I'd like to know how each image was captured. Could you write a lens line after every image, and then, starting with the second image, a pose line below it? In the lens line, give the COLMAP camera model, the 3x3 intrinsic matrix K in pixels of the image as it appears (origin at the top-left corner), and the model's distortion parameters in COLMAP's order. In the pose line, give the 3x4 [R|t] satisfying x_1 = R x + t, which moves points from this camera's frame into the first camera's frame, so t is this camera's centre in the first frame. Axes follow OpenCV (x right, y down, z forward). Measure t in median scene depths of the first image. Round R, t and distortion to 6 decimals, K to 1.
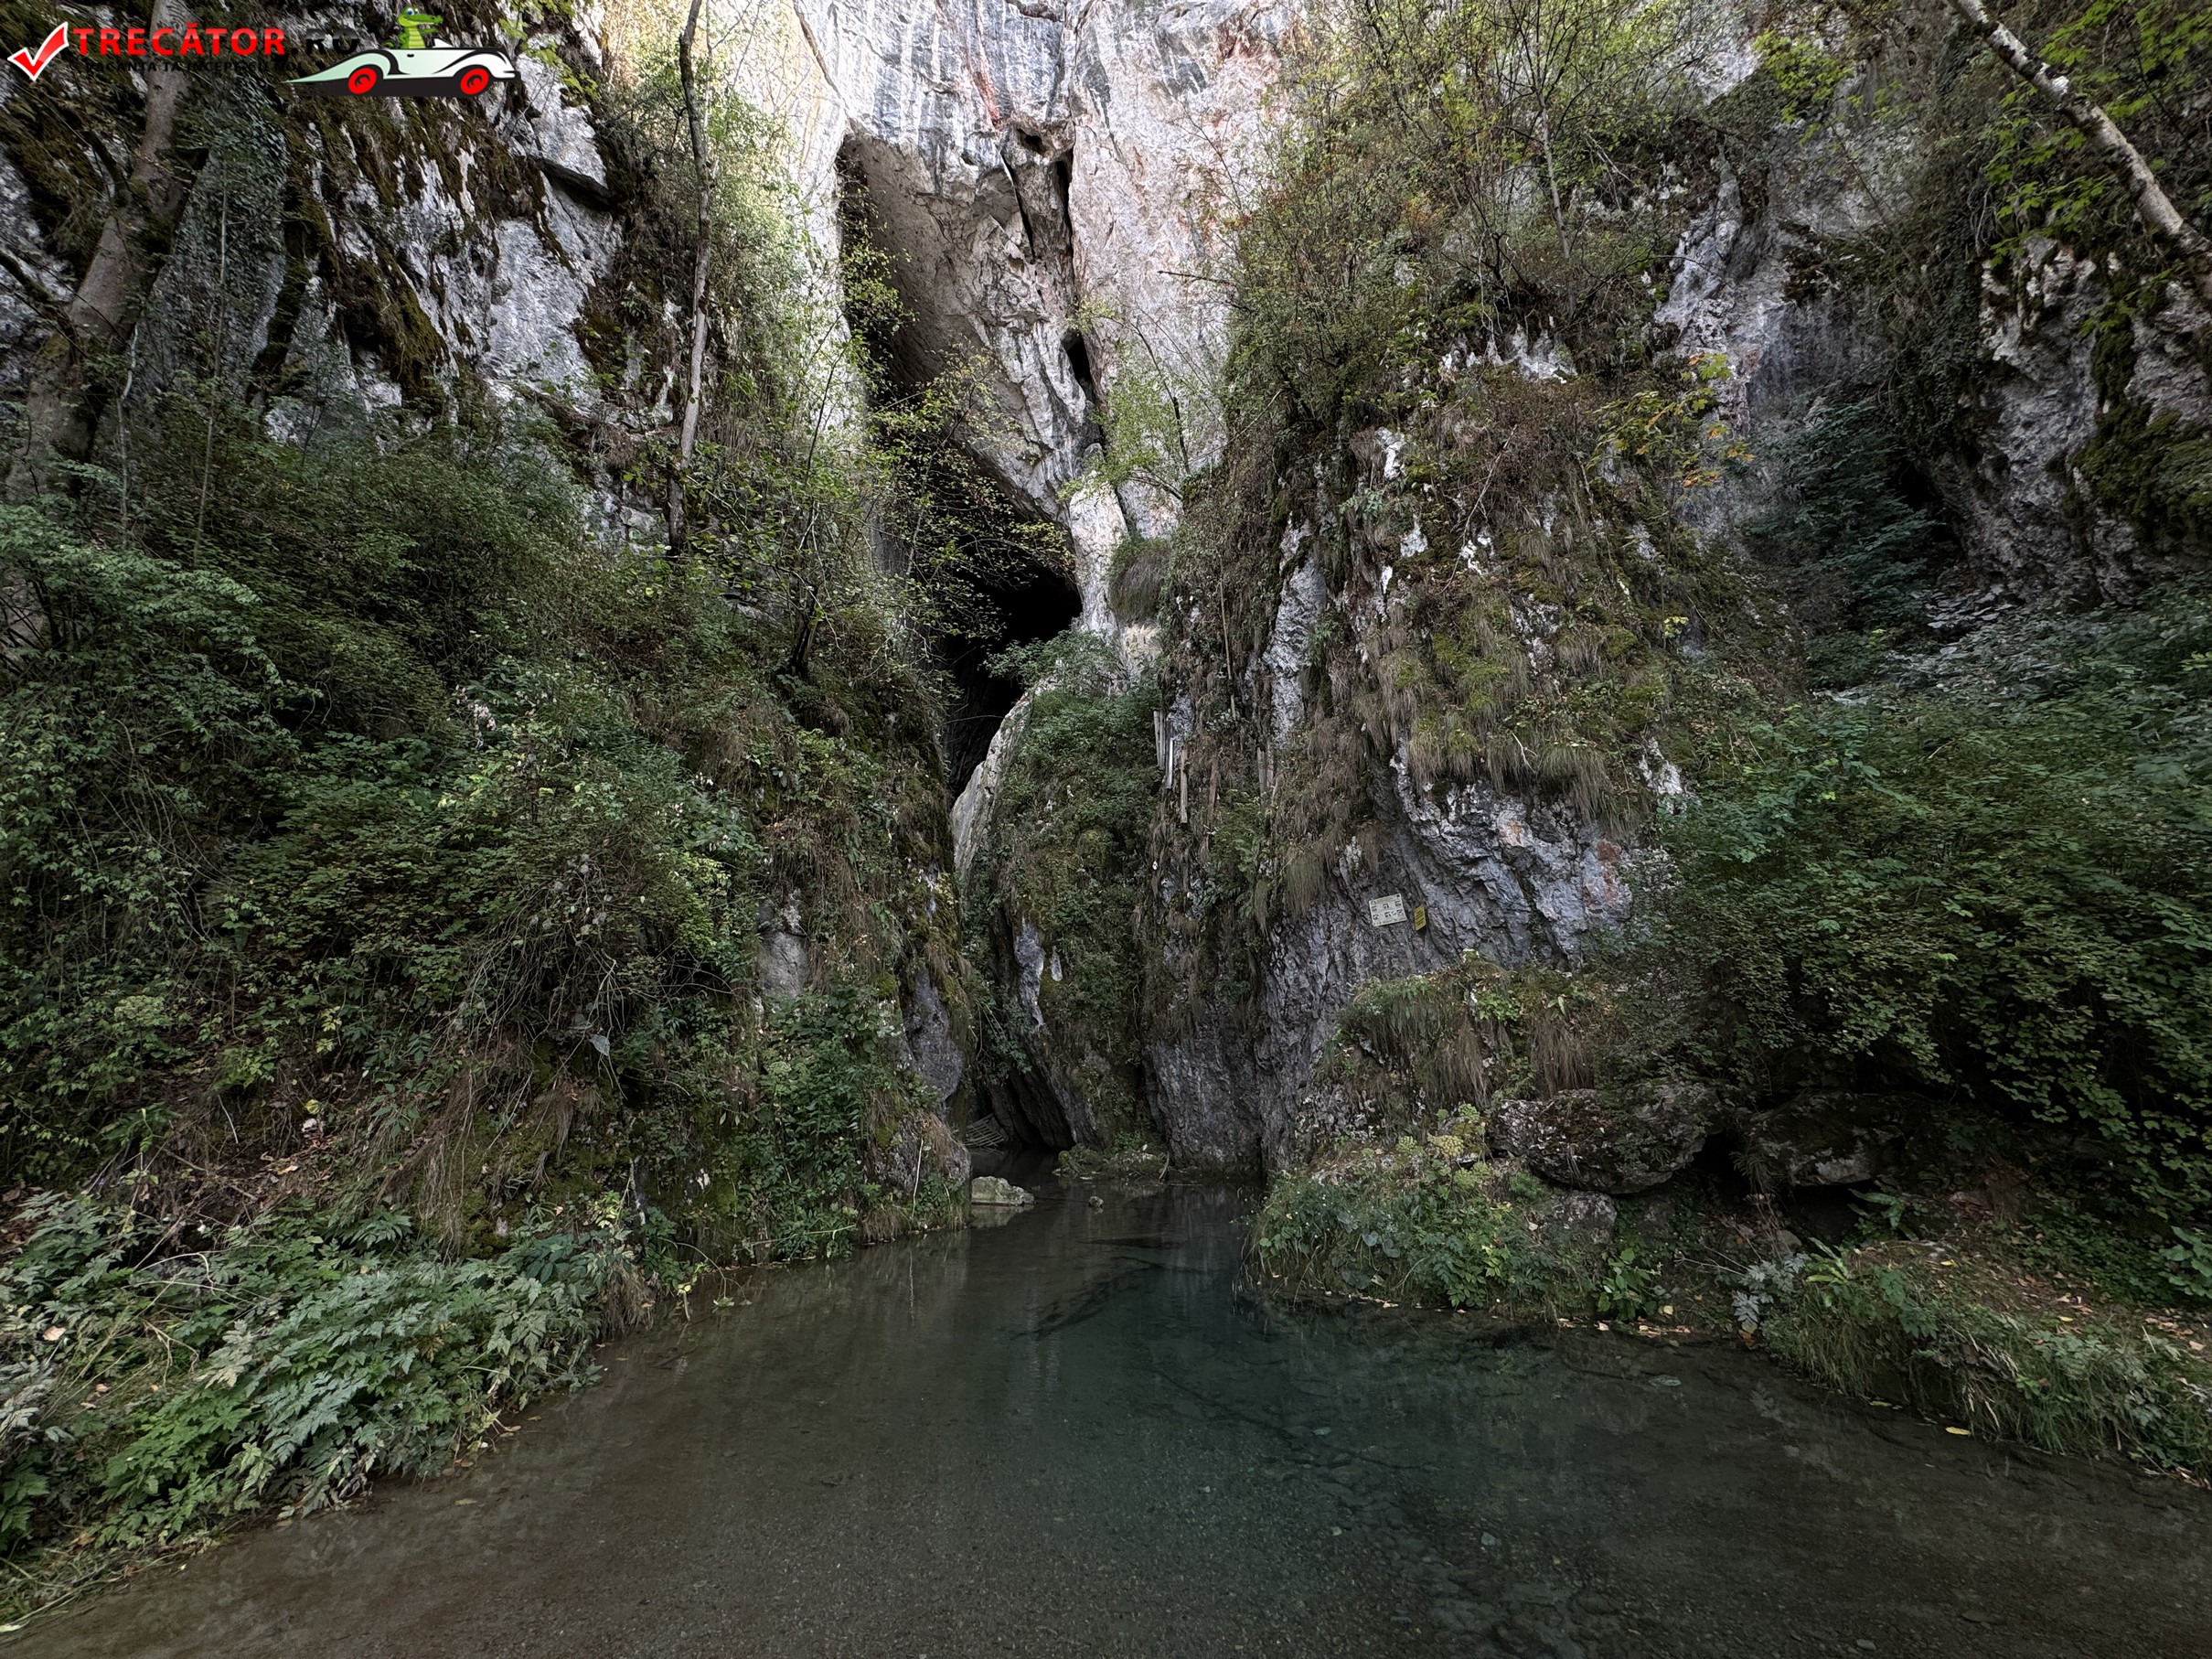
lens RADIAL K [[880.7, 0, 1105.3], [0, 880.7, 824.1], [0, 0, 1]] dist [-0.000955, 0.000007]
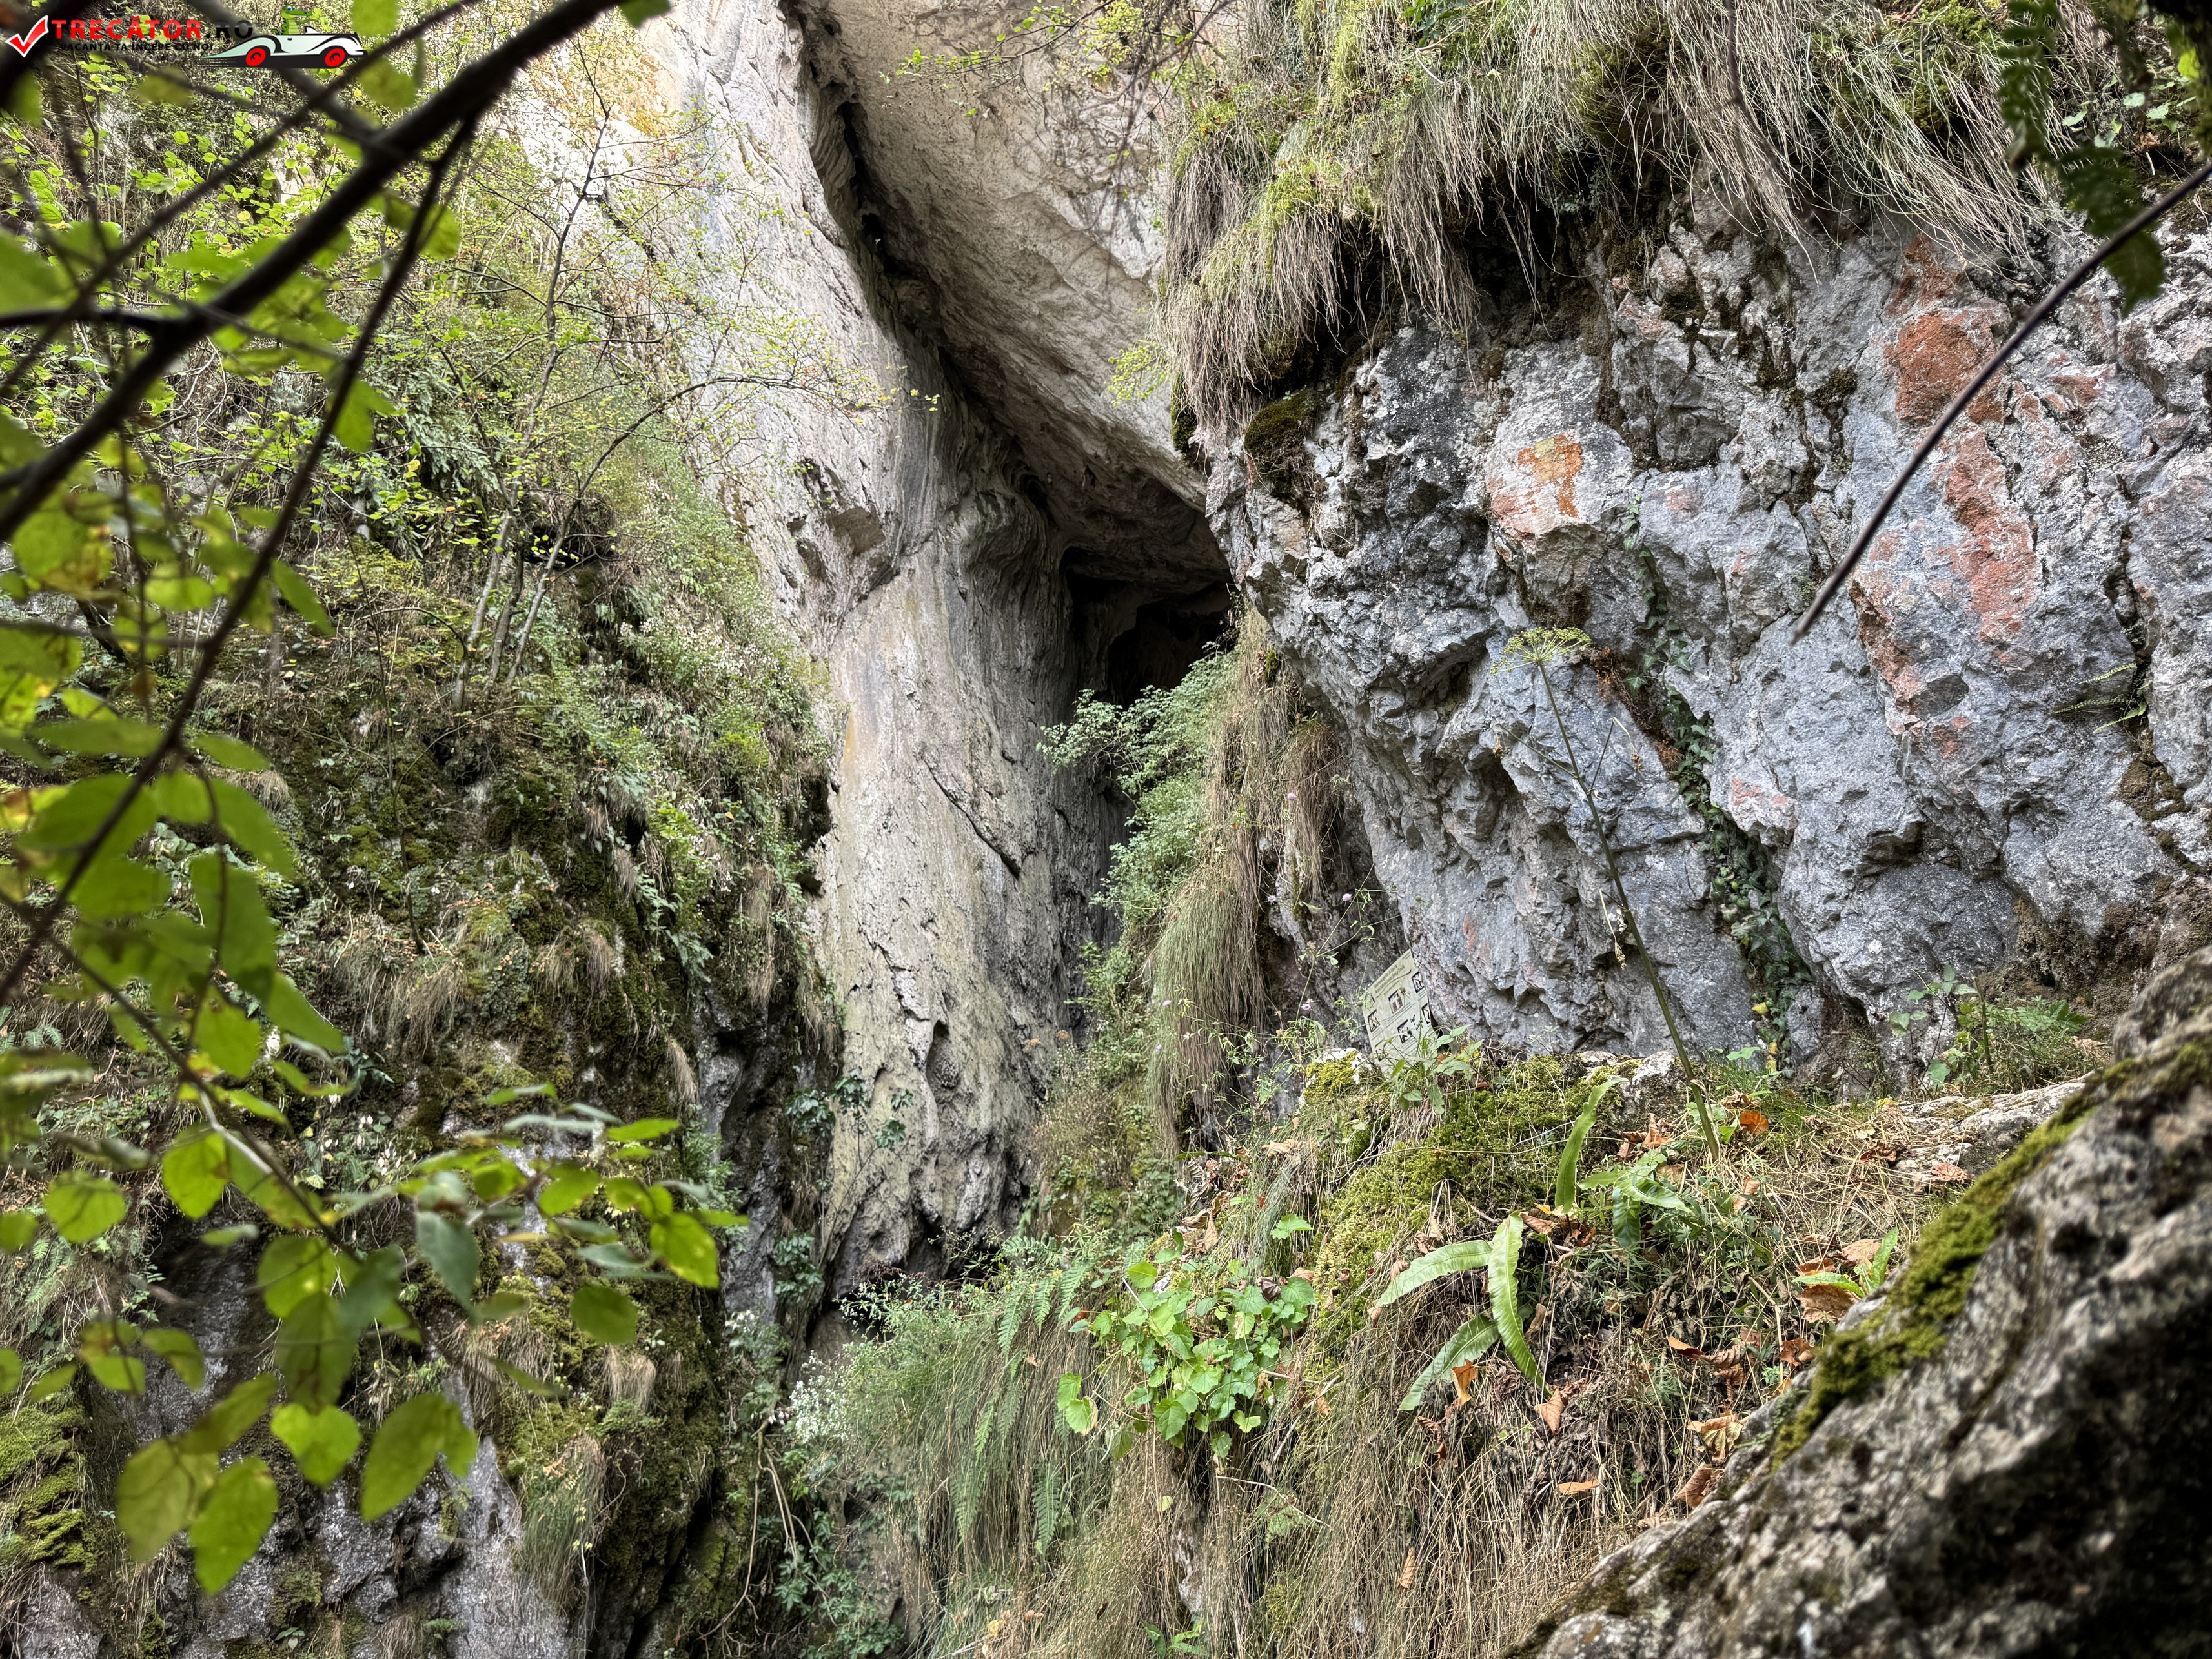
lens RADIAL K [[1548.9, 0, 1115.9], [0, 1548.9, 825.2], [0, 0, 1]] dist [0.113959, -0.187531]
pose [[0.951516, -0.171229, -0.255536, 0.282024], [0.122886, 0.973171, -0.194520, 0.094023], [0.281988, 0.153687, 0.947029, 0.396820]]
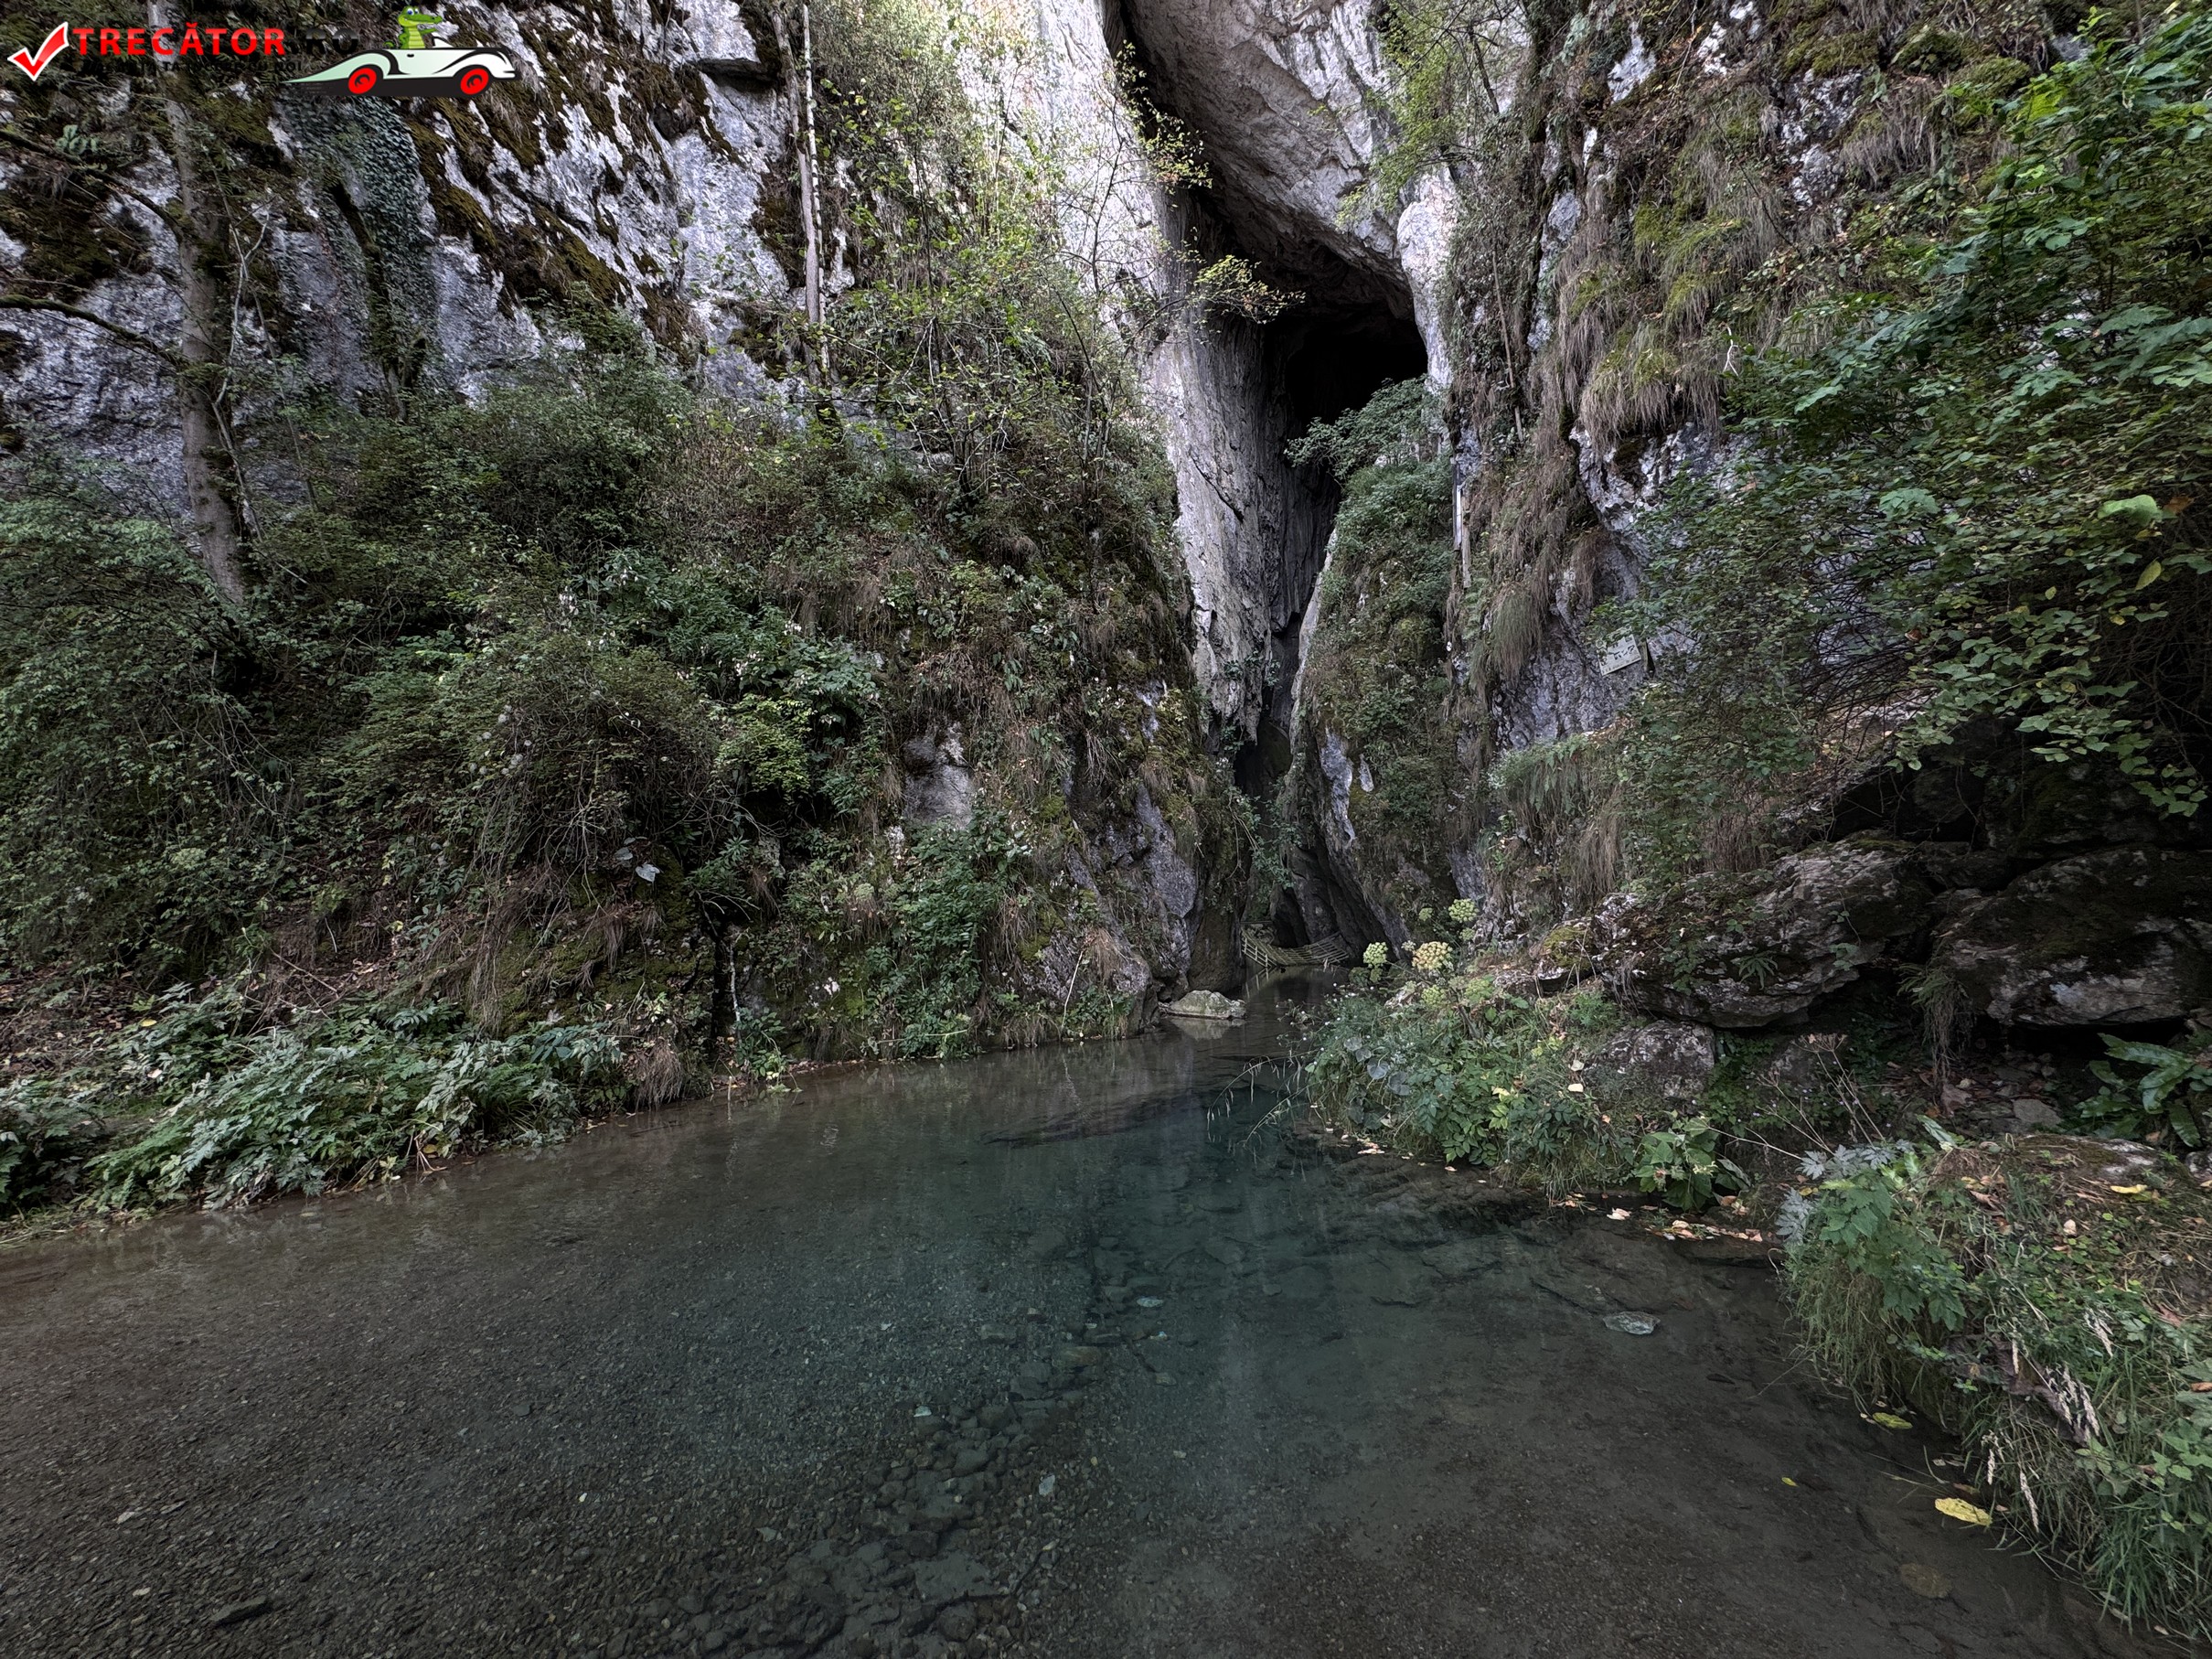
lens RADIAL K [[880.7, 0, 1105.3], [0, 880.7, 824.1], [0, 0, 1]] dist [-0.000955, 0.000007]
pose [[0.882057, -0.070744, -0.465801, 0.211494], [0.158602, 0.975546, 0.152172, 0.046514], [0.443645, -0.208101, 0.871707, 0.118181]]
